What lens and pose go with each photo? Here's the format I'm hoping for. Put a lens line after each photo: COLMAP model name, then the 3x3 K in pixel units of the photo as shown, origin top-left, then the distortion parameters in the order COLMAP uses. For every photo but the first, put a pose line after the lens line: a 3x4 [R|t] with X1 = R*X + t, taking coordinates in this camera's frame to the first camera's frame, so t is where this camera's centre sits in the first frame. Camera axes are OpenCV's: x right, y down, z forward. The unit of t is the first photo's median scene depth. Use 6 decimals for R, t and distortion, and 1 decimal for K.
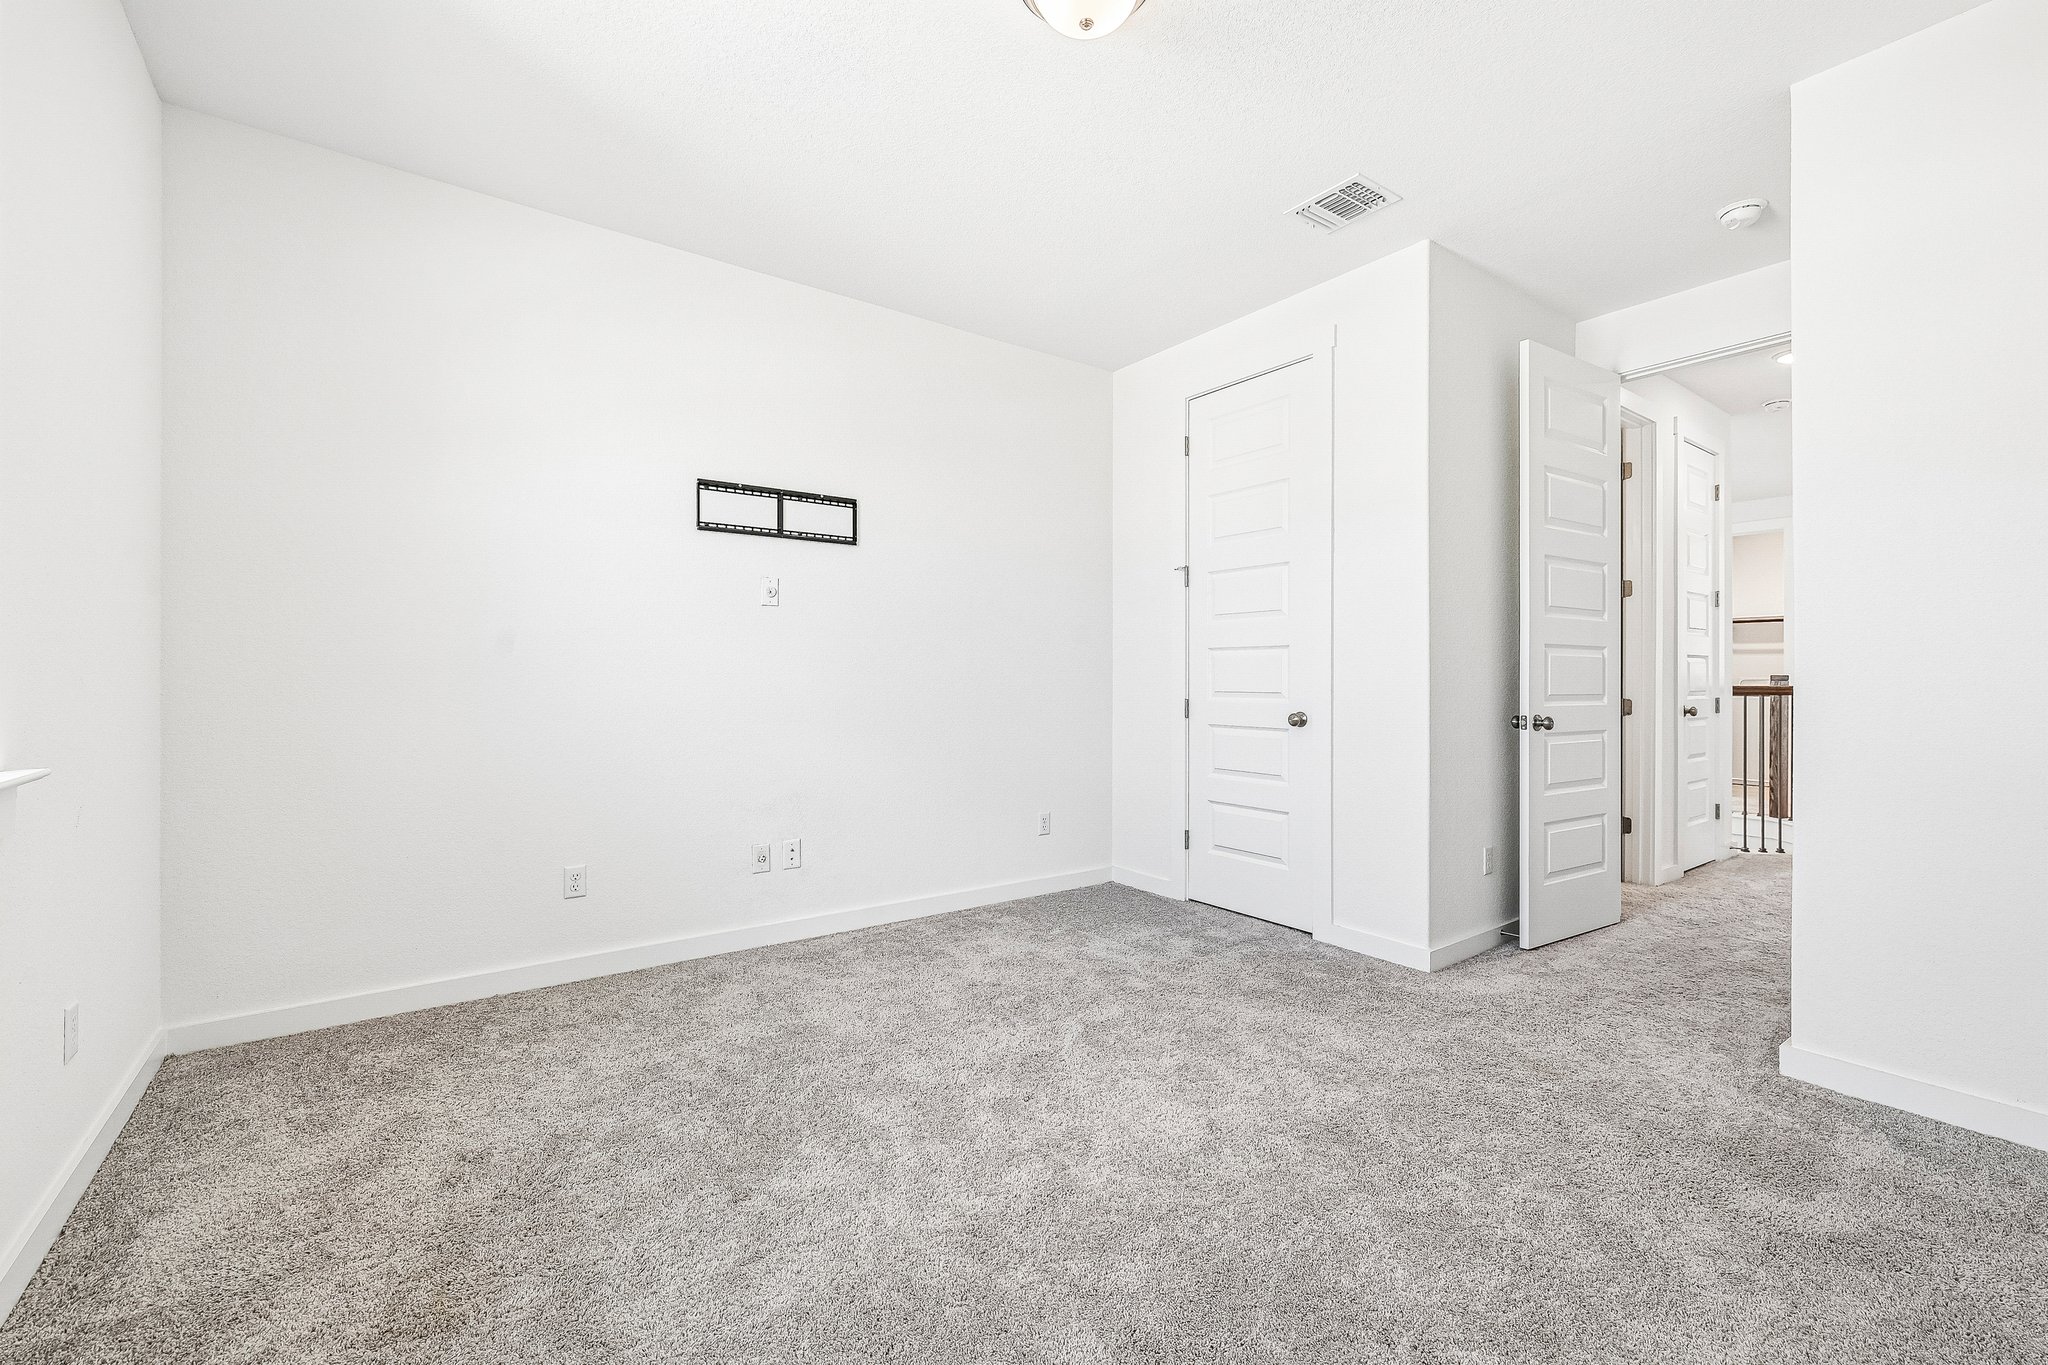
lens RADIAL K [[873.8, 0, 1022.7], [0, 873.8, 676.0], [0, 0, 1]] dist [0.000137, 0.000114]
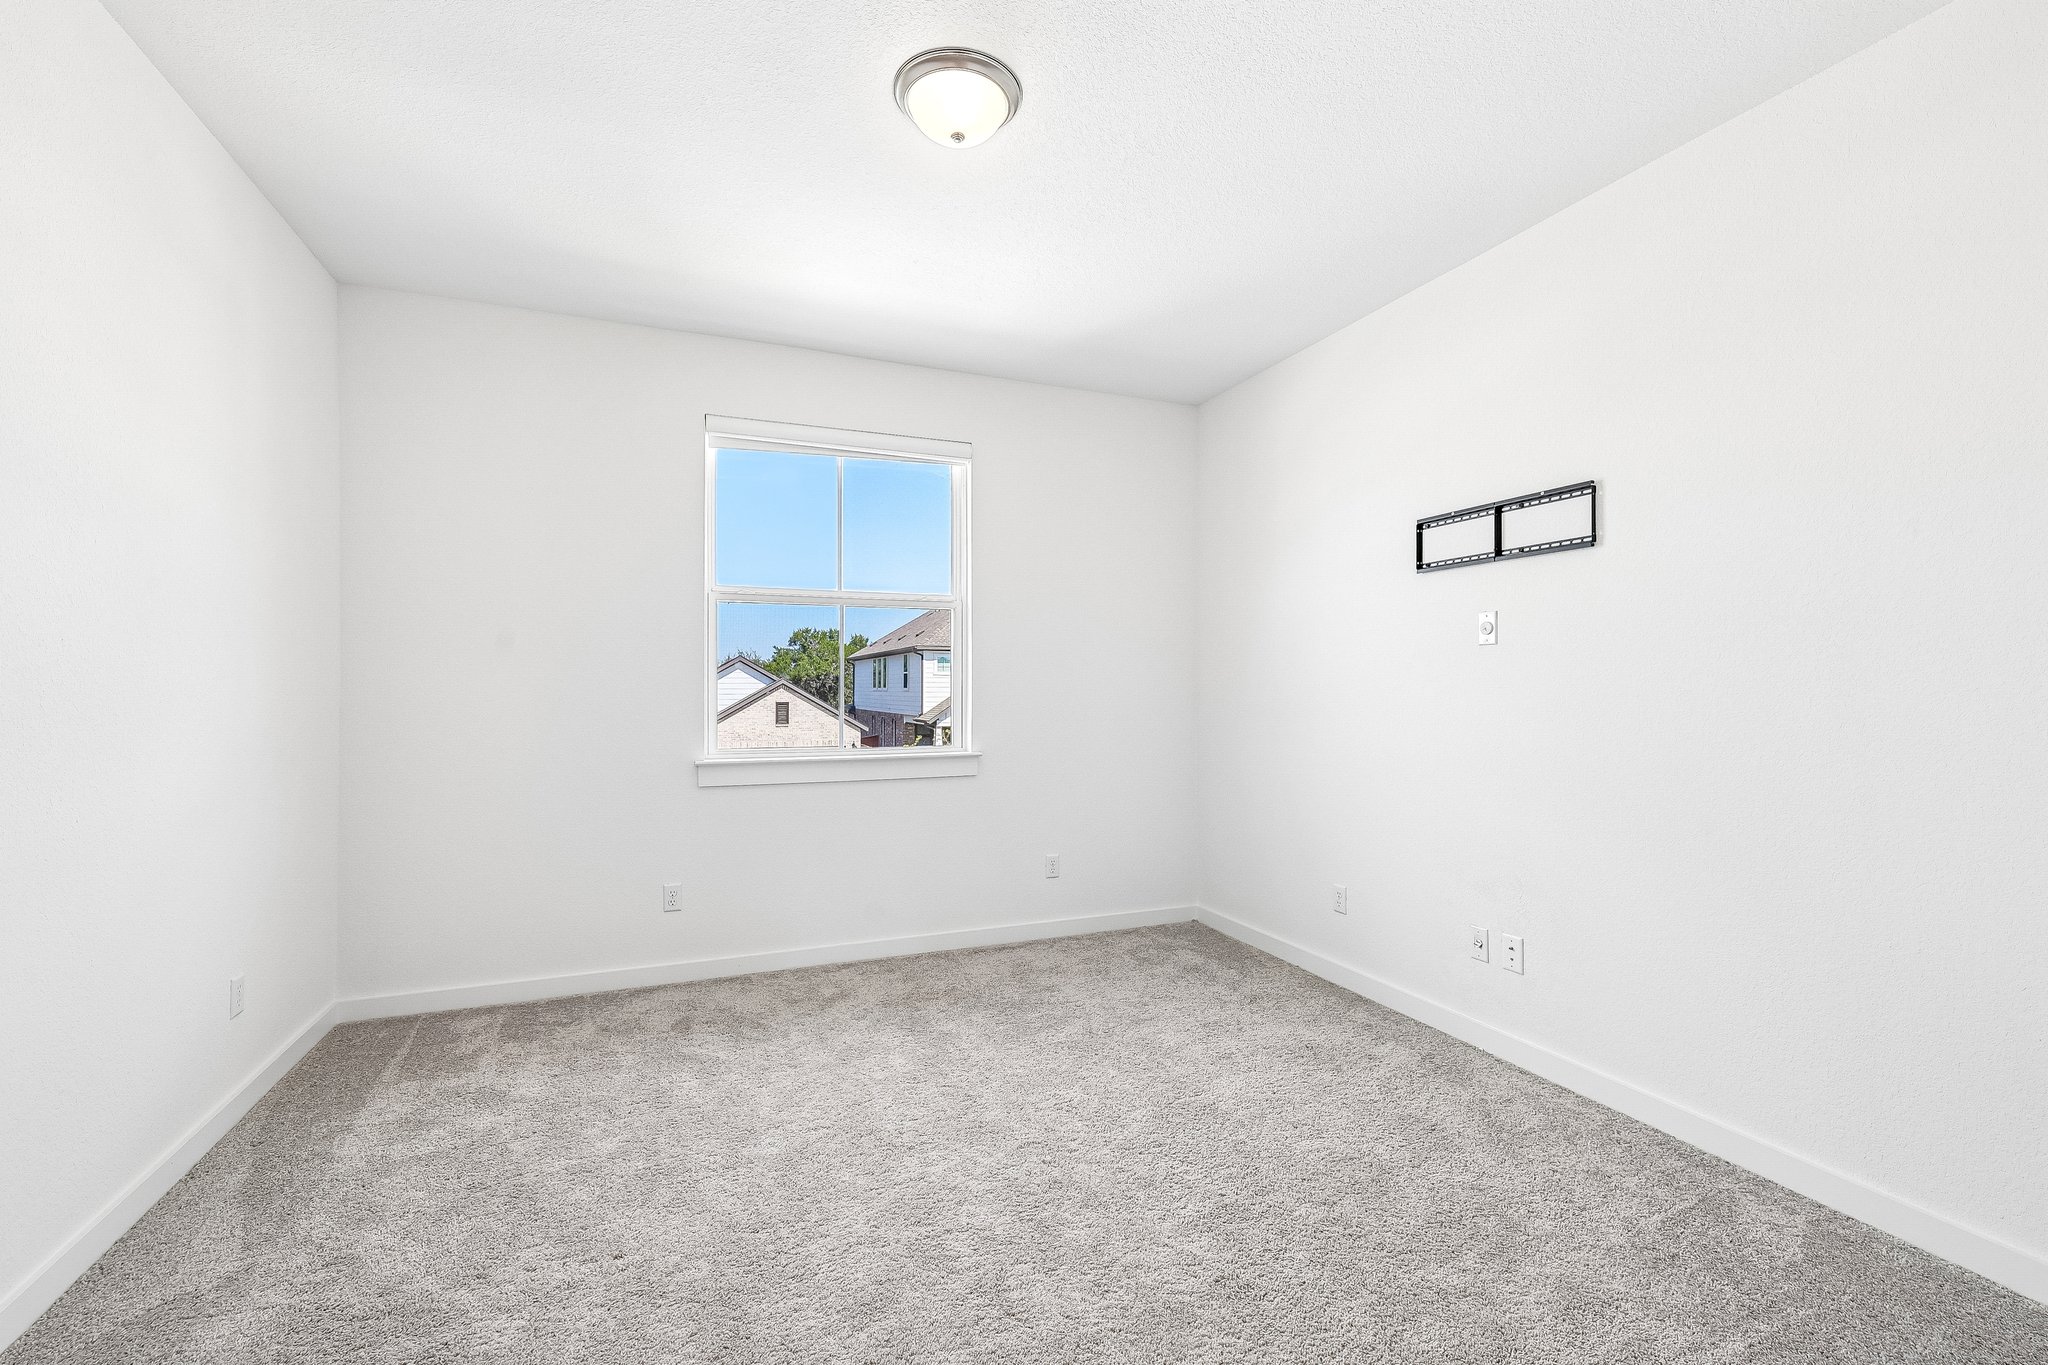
lens RADIAL K [[873.8, 0, 1030.0], [0, 873.8, 686.9], [0, 0, 1]] dist [0.000137, 0.000114]
pose [[-0.241246, -0.004550, -0.970453, 0.618708], [-0.005323, 0.999980, -0.003365, -0.034428], [0.970449, 0.004354, -0.241266, 0.766476]]
